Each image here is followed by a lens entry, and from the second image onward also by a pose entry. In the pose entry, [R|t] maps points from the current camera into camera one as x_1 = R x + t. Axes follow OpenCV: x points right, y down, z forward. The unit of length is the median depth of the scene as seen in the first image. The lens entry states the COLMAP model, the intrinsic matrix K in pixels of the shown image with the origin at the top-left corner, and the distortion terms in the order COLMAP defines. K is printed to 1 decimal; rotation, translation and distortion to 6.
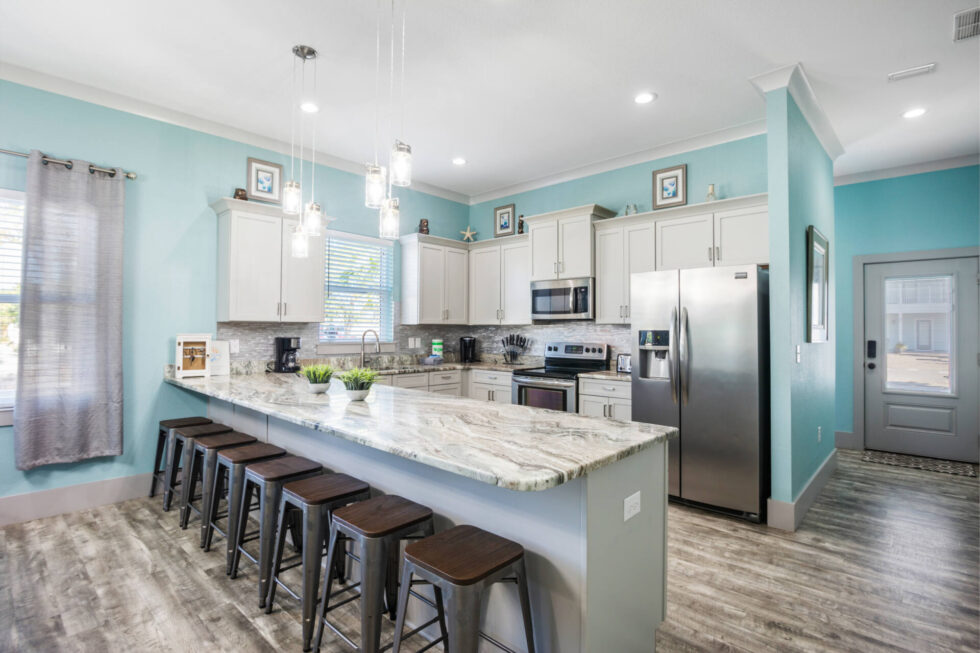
lens RADIAL K [[487.5, 0, 490.0], [0, 487.5, 326.5], [0, 0, 1]] dist [-0.002249, -0.000837]
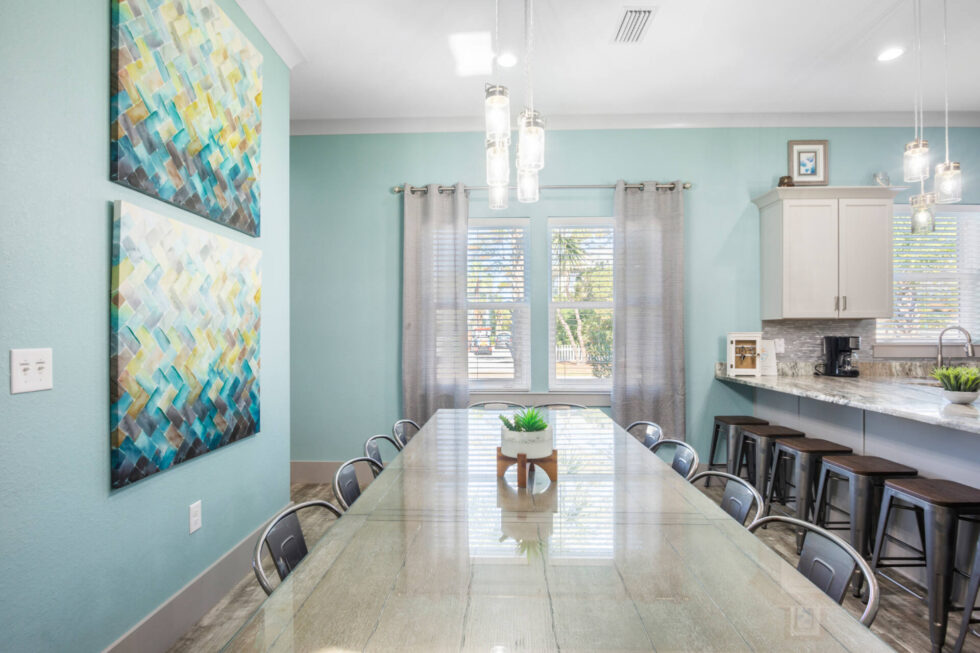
lens RADIAL K [[501.3, 0, 490.9], [0, 501.3, 341.2], [0, 0, 1]] dist [-0.001870, -0.000126]
pose [[0.673853, 0.003395, -0.738858, -0.199724], [0.011421, 0.999822, 0.015010, 0.011614], [0.738777, -0.018553, 0.673694, -0.069457]]
